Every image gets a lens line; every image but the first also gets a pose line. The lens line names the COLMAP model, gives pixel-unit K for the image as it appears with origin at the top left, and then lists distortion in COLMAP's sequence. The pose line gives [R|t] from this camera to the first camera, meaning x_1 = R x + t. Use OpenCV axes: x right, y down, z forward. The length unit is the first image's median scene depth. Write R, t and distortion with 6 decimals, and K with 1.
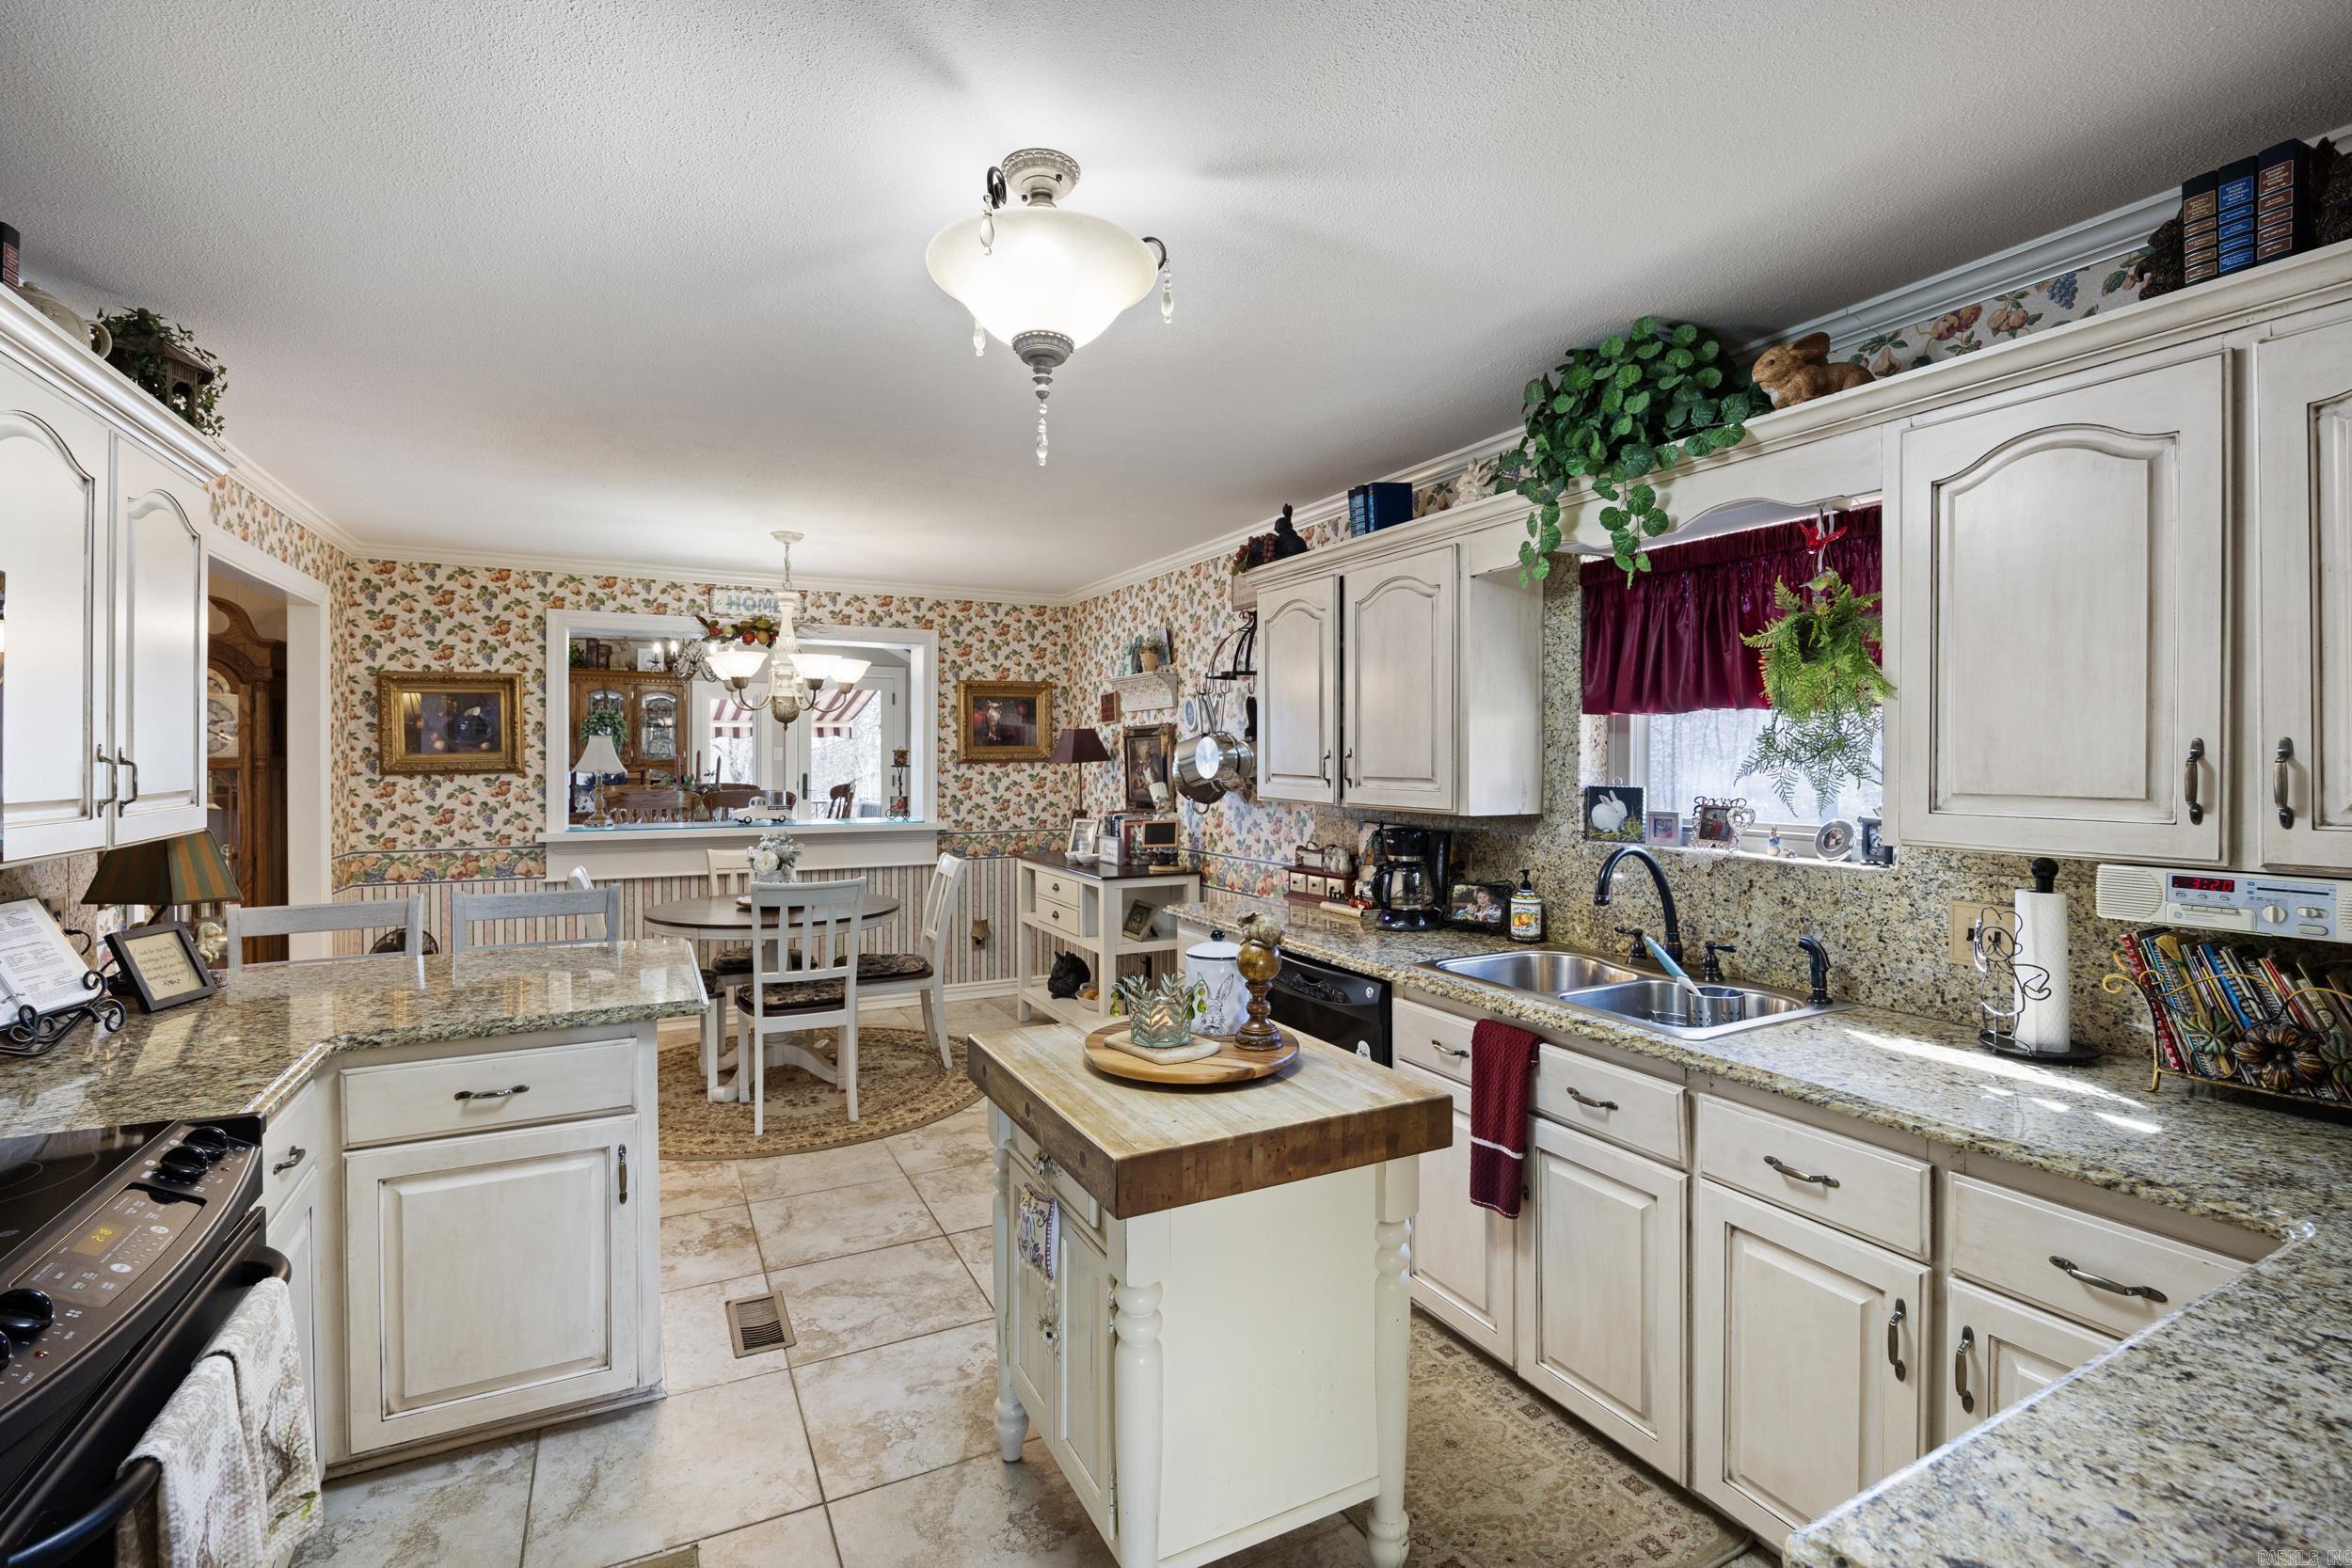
lens RADIAL K [[1075.5, 0, 1199.4], [0, 1075.5, 765.9], [0, 0, 1]] dist [-0.011268, 0.000480]
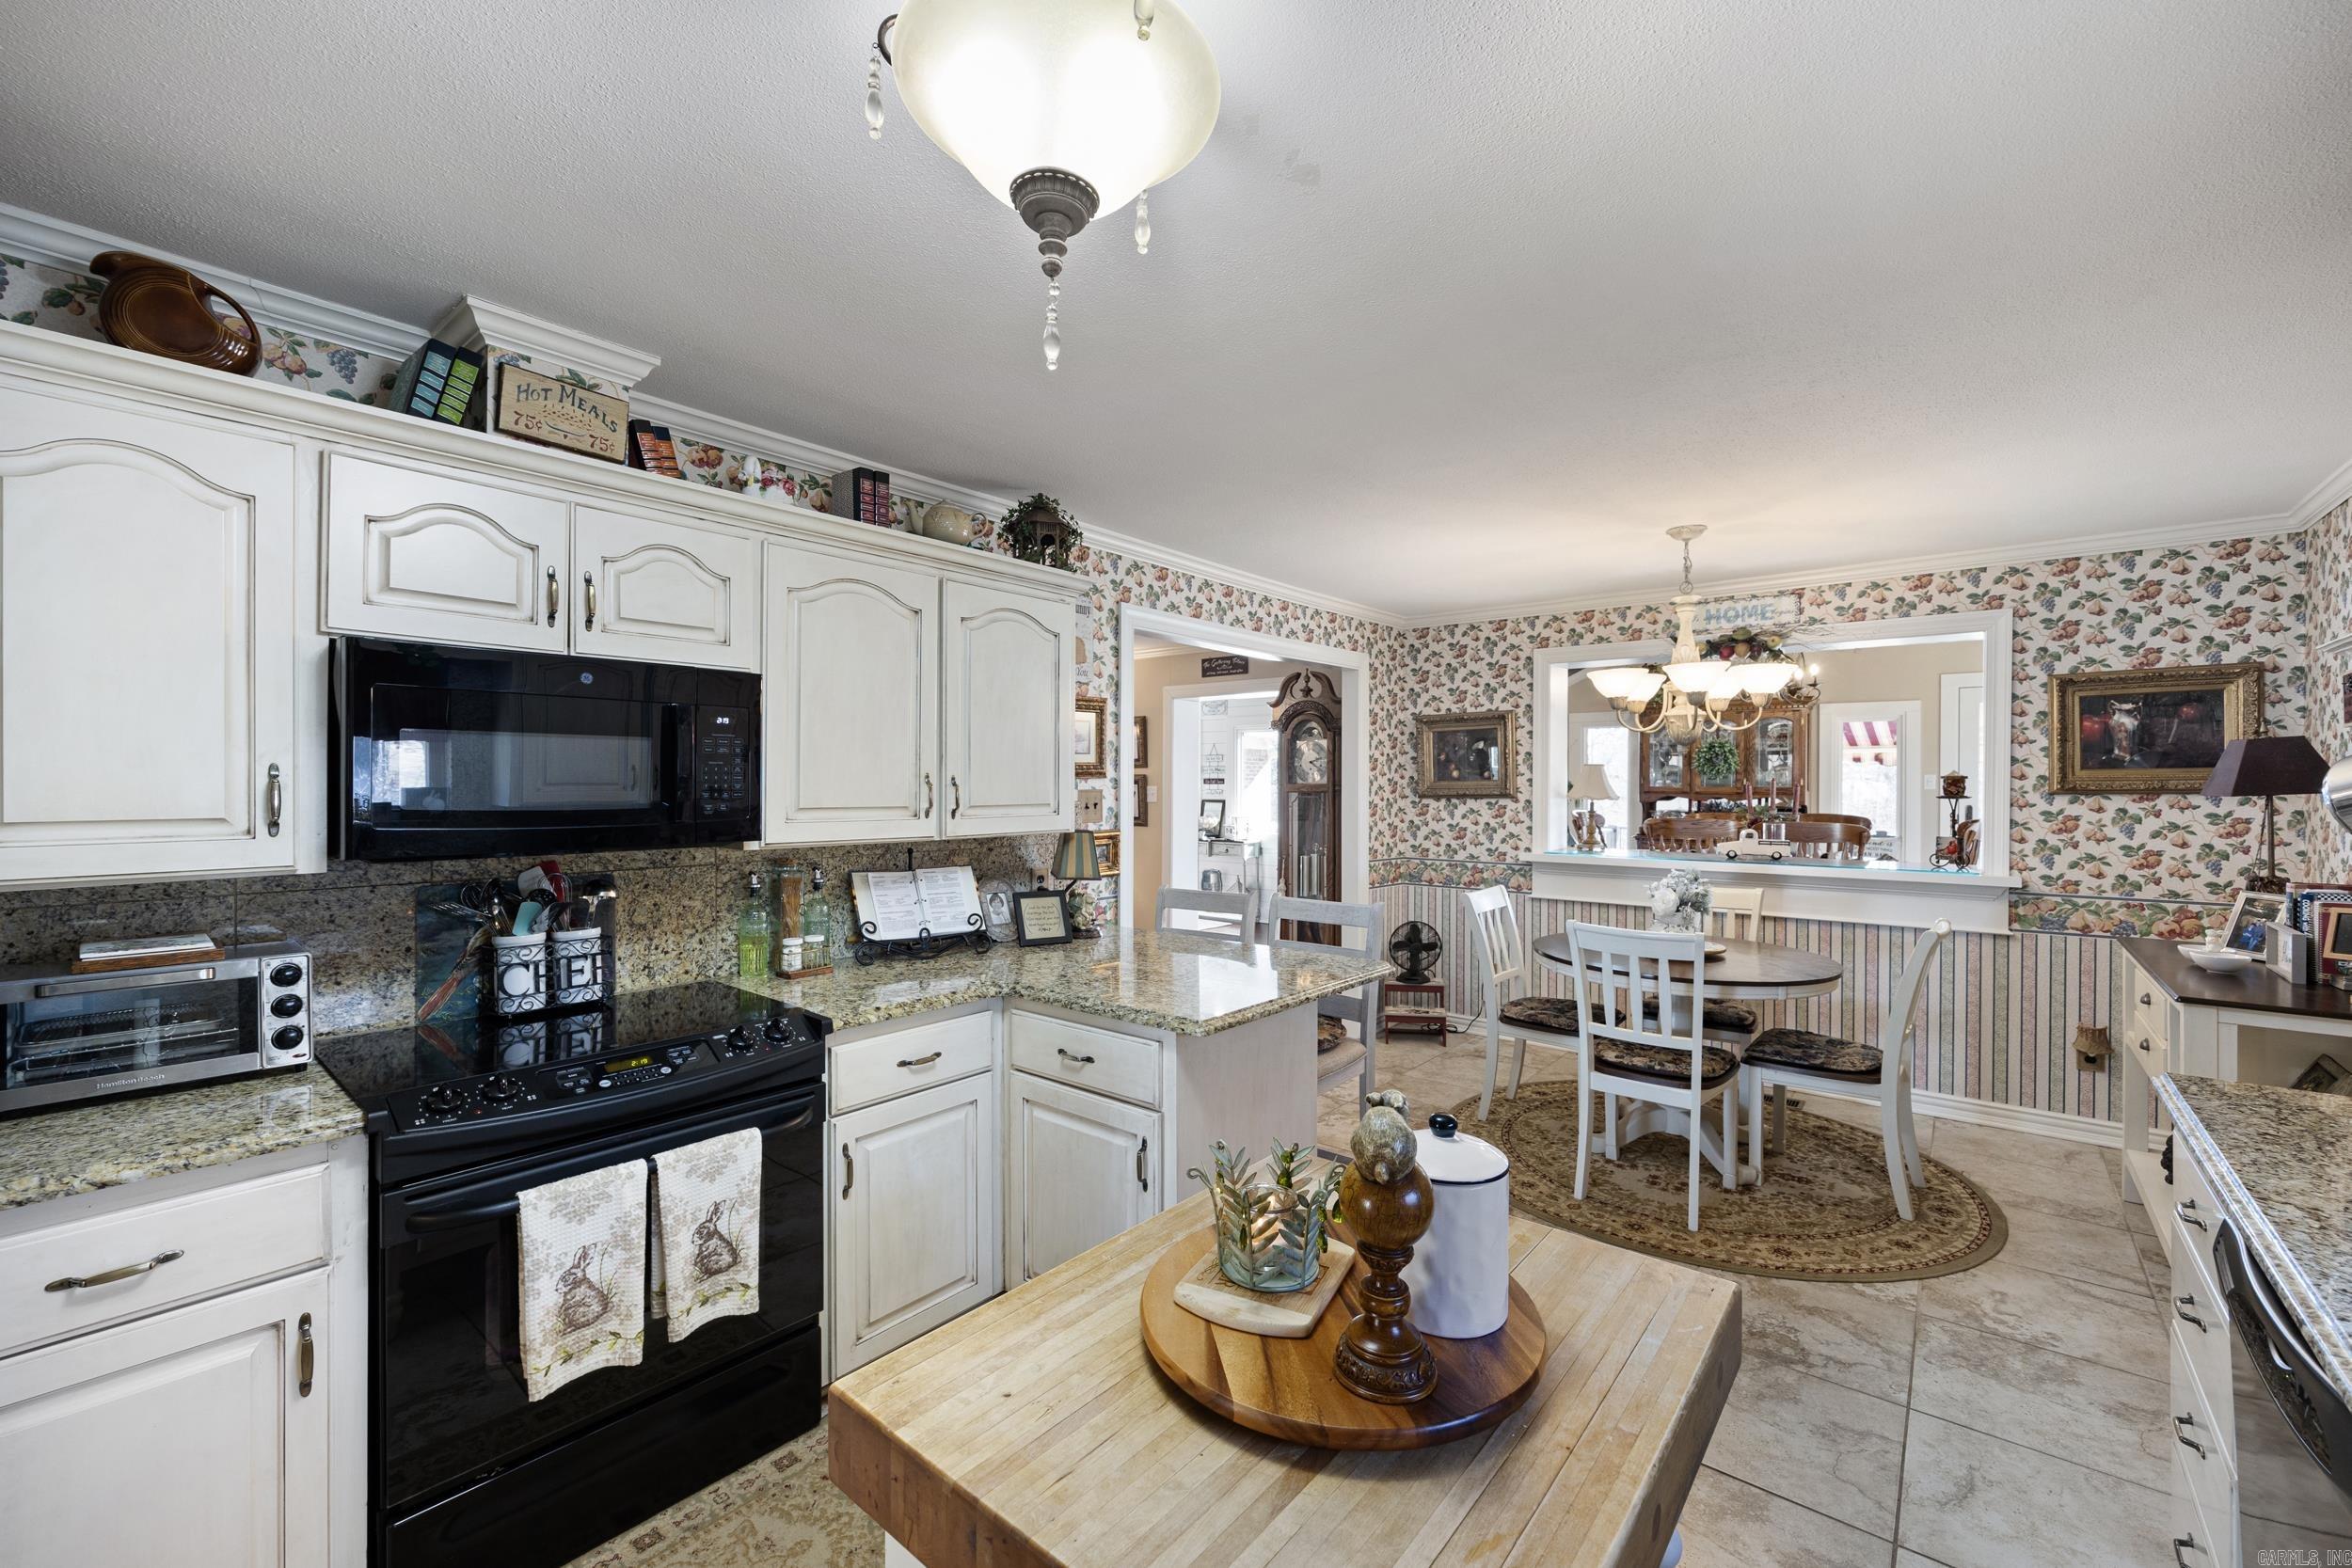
lens RADIAL K [[951.4, 0, 1168.1], [0, 951.4, 786.7], [0, 0, 1]] dist [-0.003779, 0.000358]
pose [[0.371373, 0.003839, -0.928476, 0.159309], [-0.010611, 0.999944, -0.000110, -0.001457], [0.928423, 0.009893, 0.371393, 0.287545]]
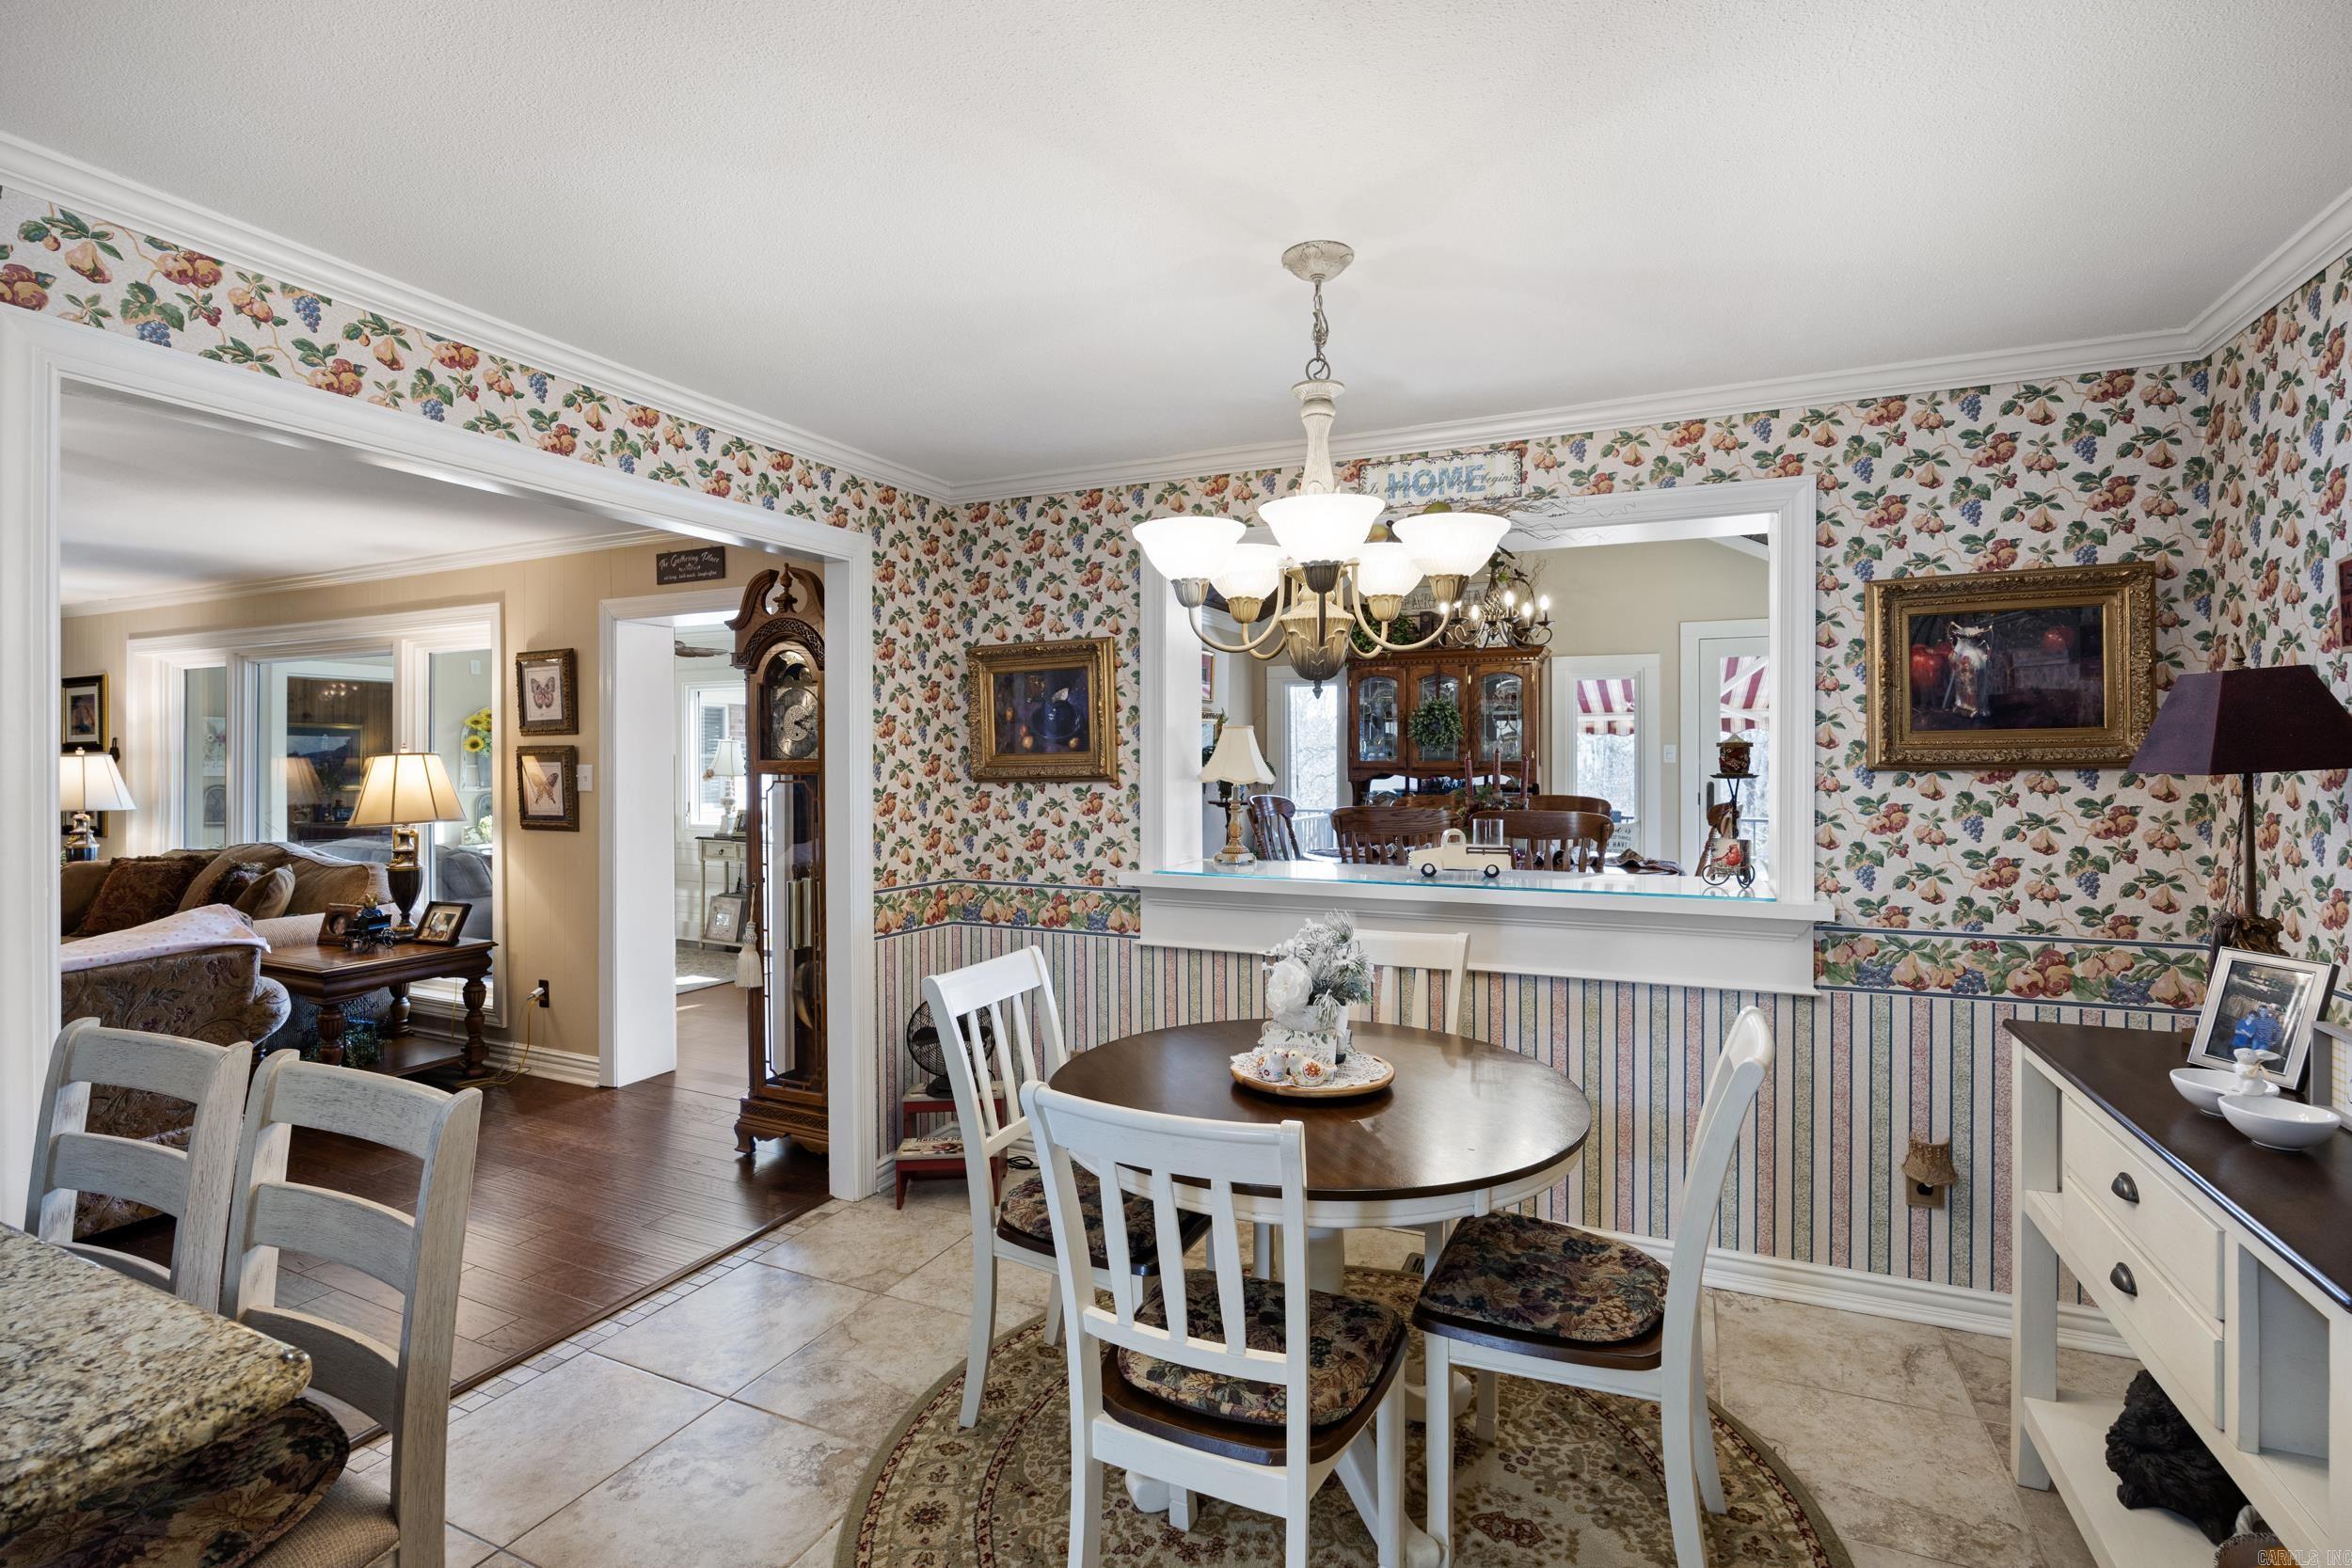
lens RADIAL K [[1075.5, 0, 1188.4], [0, 1075.5, 758.2], [0, 0, 1]] dist [-0.011268, 0.000480]
pose [[0.608605, -0.002319, -0.793470, -0.055996], [-0.004824, 0.999966, -0.006622, -0.004039], [0.793458, 0.007858, 0.608574, 0.612375]]
